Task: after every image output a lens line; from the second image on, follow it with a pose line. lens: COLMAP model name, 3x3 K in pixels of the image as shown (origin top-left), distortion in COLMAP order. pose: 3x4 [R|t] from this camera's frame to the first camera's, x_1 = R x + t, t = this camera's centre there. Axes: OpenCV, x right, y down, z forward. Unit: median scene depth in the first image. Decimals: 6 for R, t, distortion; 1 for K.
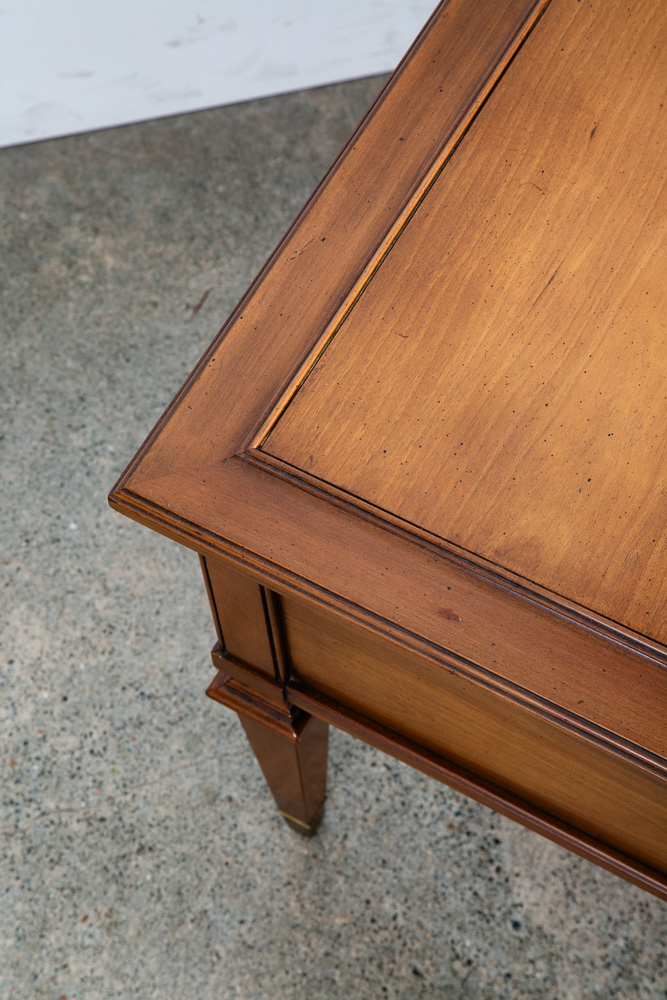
lens RADIAL K [[2187.7, 0, 348.1], [0, 2187.7, 522.0], [0, 0, 1]] dist [0.350439, 0.000000]
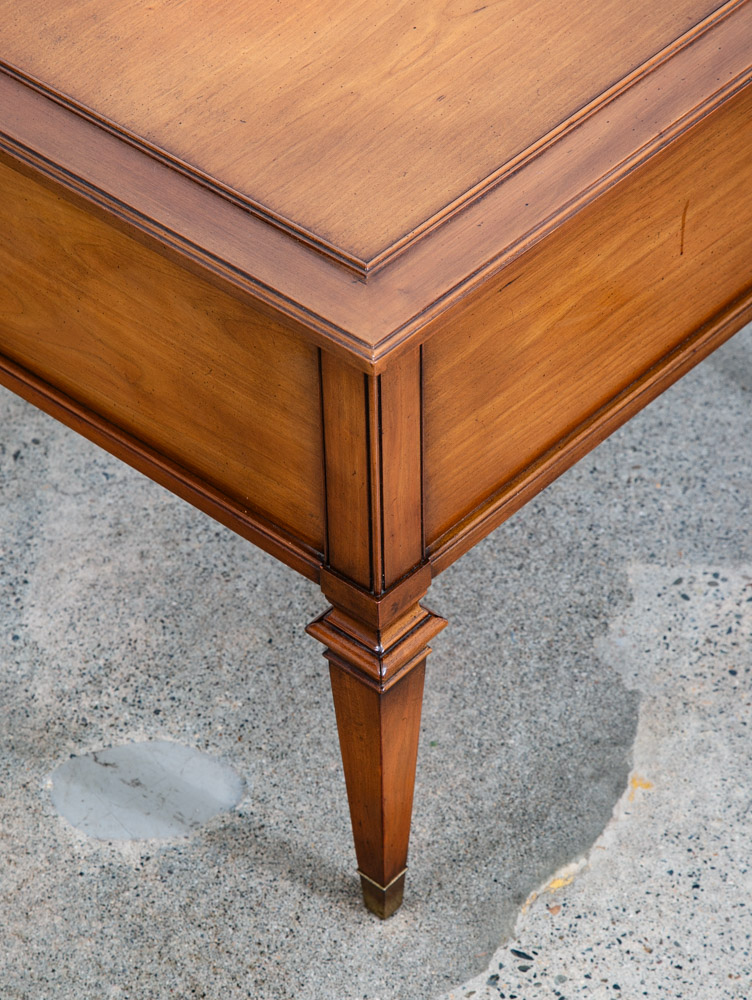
lens RADIAL K [[2912.8, 0, 365.9], [0, 2912.8, 523.3], [0, 0, 1]] dist [0.452215, 0.000000]
pose [[0.976228, 0.171052, -0.133114, 0.423635], [-0.204655, 0.929699, -0.306228, 0.531899], [0.071375, 0.326191, 0.942606, -0.372570]]
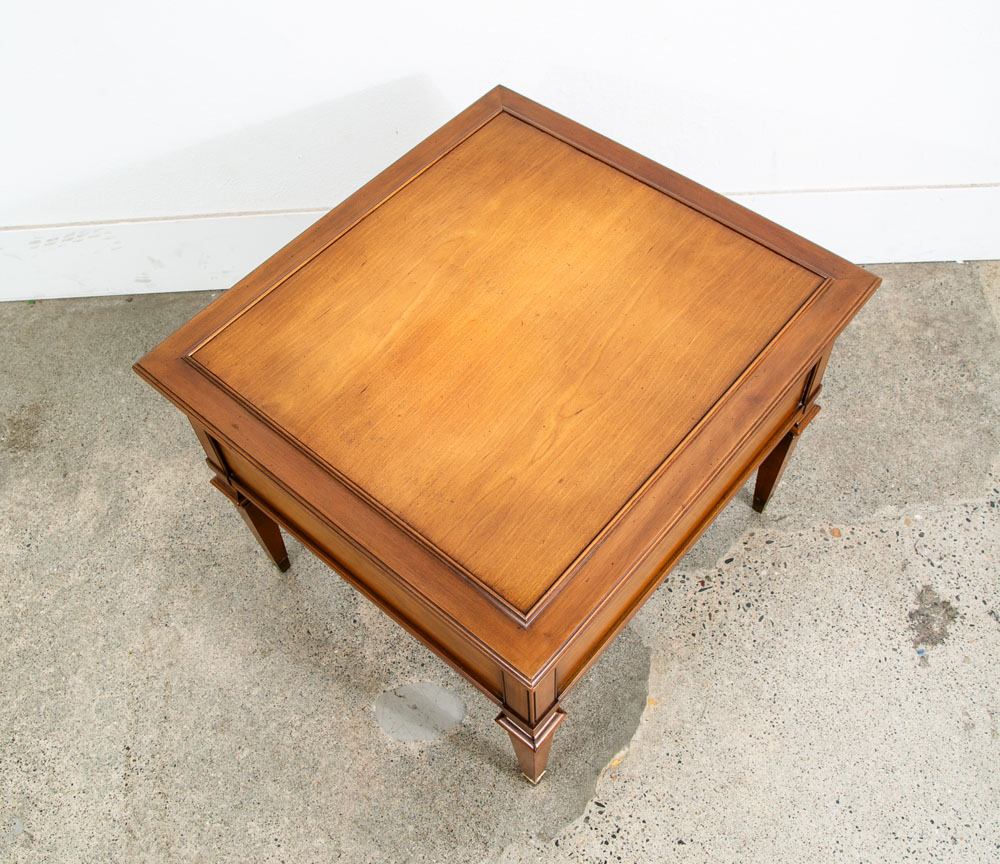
lens RADIAL K [[1025.1, 0, 501.6], [0, 1025.1, 471.0], [0, 0, 1]] dist [-0.101490, 0.000000]
pose [[0.981621, 0.165156, -0.095626, 0.300171], [-0.173388, 0.981152, -0.085310, 0.090134], [0.079734, 0.100323, 0.991755, -0.069982]]
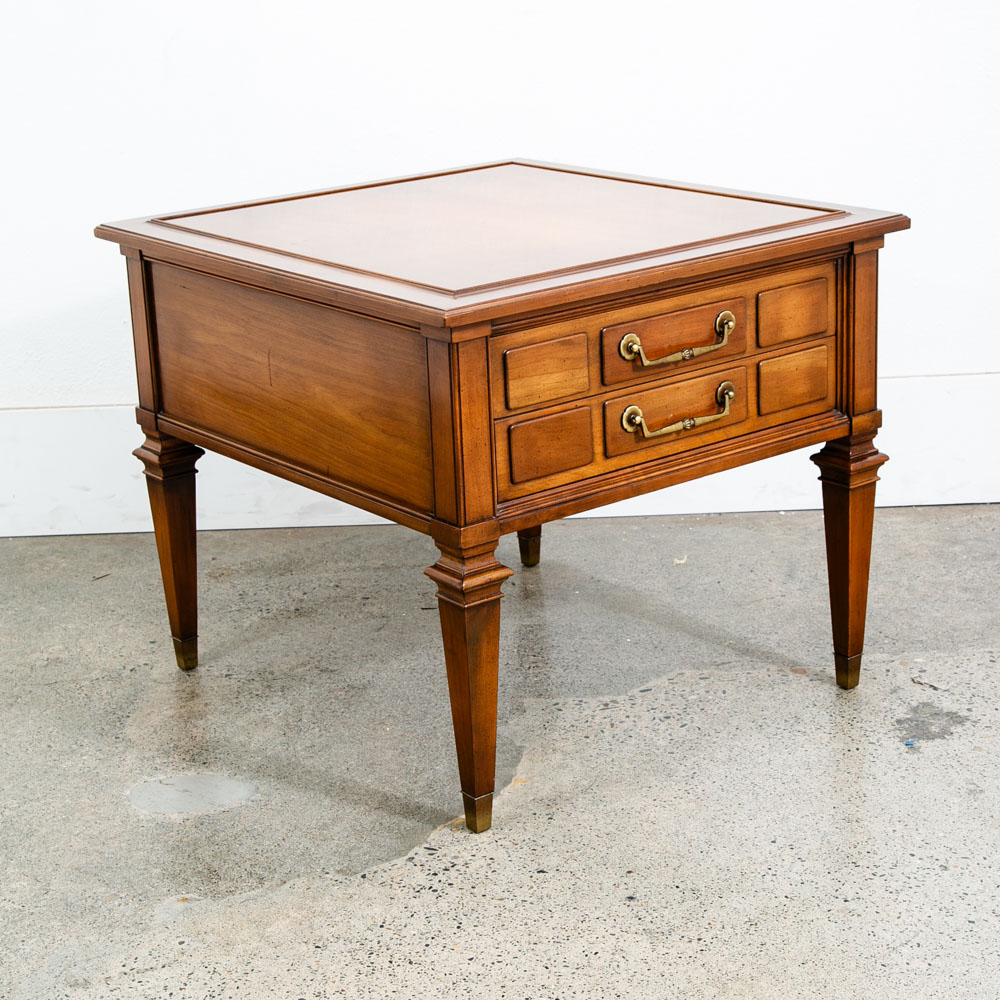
lens RADIAL K [[2147.4, 0, 486.3], [0, 2147.4, 478.3], [0, 0, 1]] dist [0.129762, 0.000000]
pose [[0.974882, 0.079002, -0.208239, 0.660135], [-0.202572, 0.703127, -0.681599, 1.080549], [0.092570, 0.706662, 0.701469, -0.247738]]
